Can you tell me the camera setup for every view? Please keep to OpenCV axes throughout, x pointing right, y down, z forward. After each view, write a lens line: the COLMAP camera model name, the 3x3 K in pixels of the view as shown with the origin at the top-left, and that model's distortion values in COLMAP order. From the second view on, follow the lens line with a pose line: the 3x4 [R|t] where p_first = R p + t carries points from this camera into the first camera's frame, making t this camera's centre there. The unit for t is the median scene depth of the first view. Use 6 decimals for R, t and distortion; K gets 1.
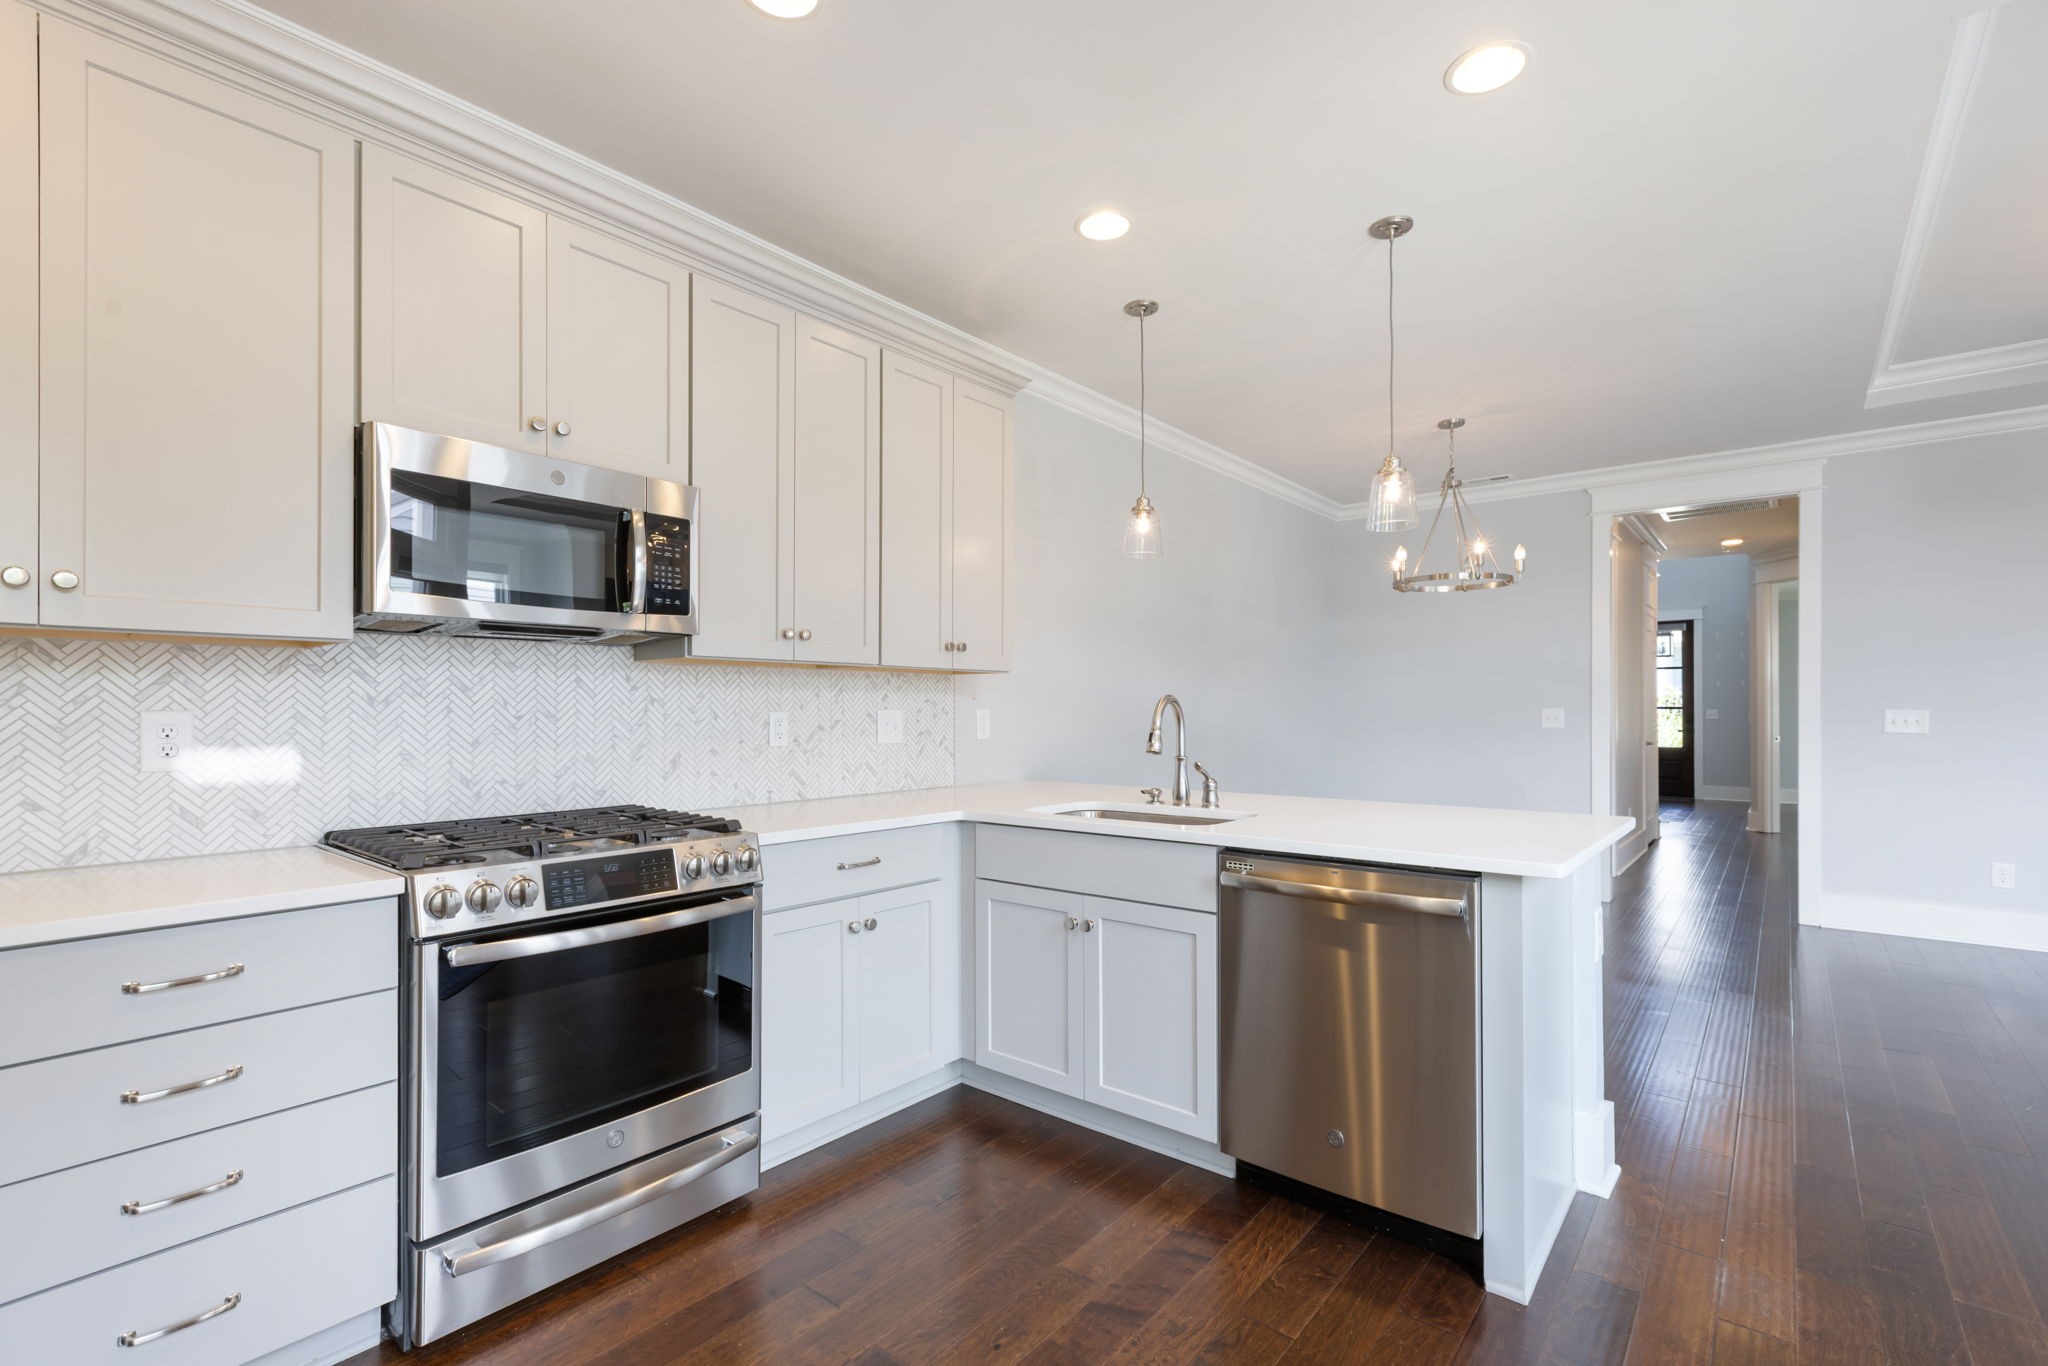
lens RADIAL K [[924.8, 0, 1018.1], [0, 924.8, 715.4], [0, 0, 1]] dist [0.001199, 0.000168]
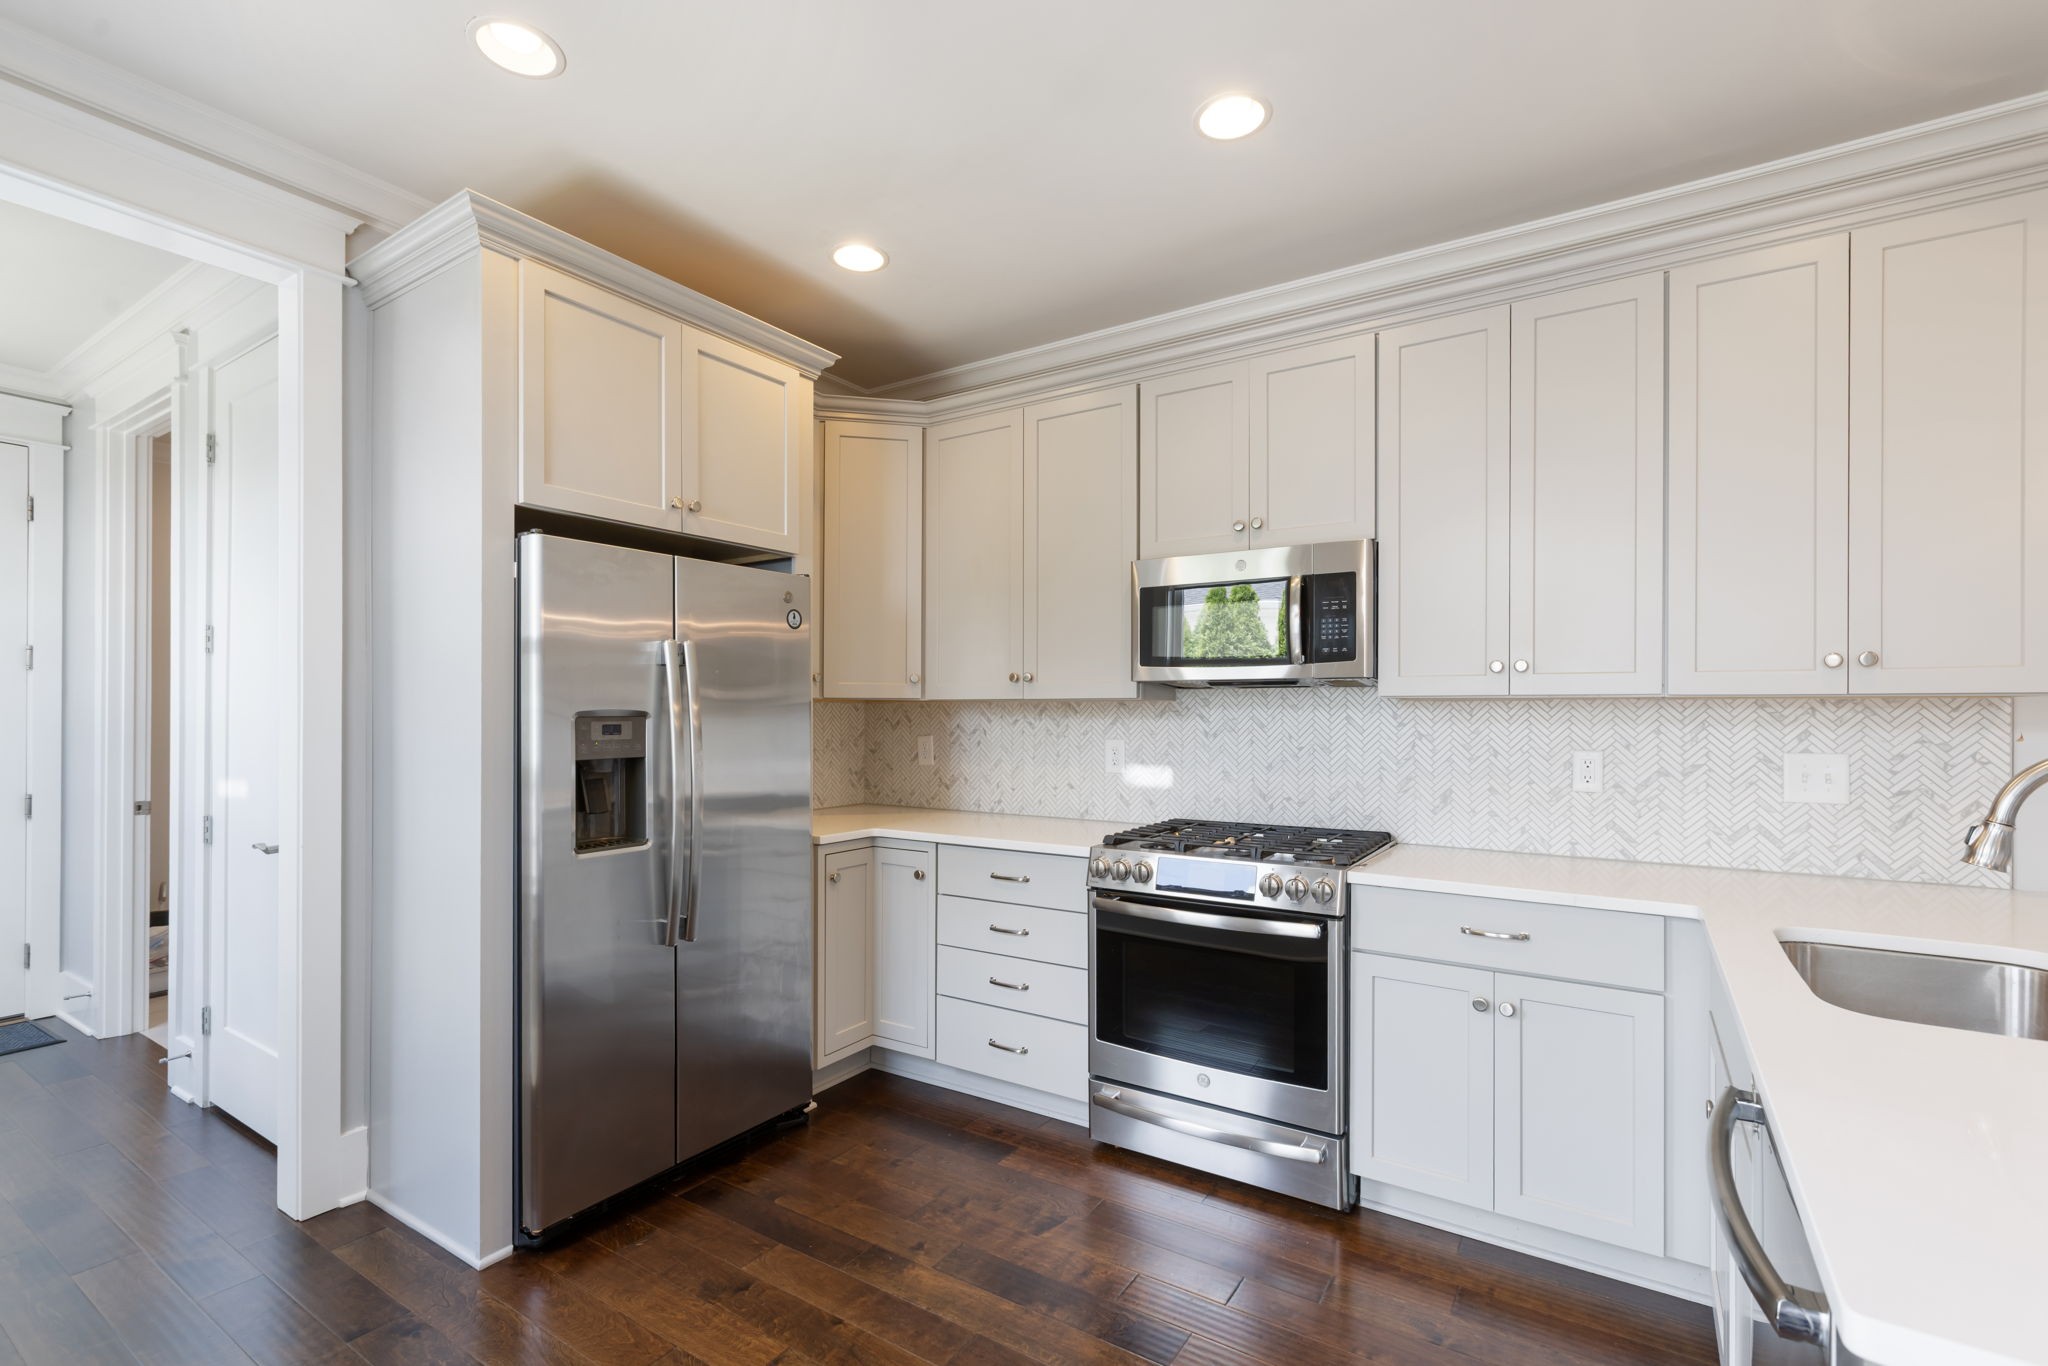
lens RADIAL K [[924.8, 0, 1018.1], [0, 924.8, 715.4], [0, 0, 1]] dist [0.001199, 0.000168]
pose [[0.111040, 0.003976, -0.993808, 0.622807], [-0.009173, 0.999954, 0.002976, -0.040599], [0.993774, 0.008786, 0.111072, 0.456565]]
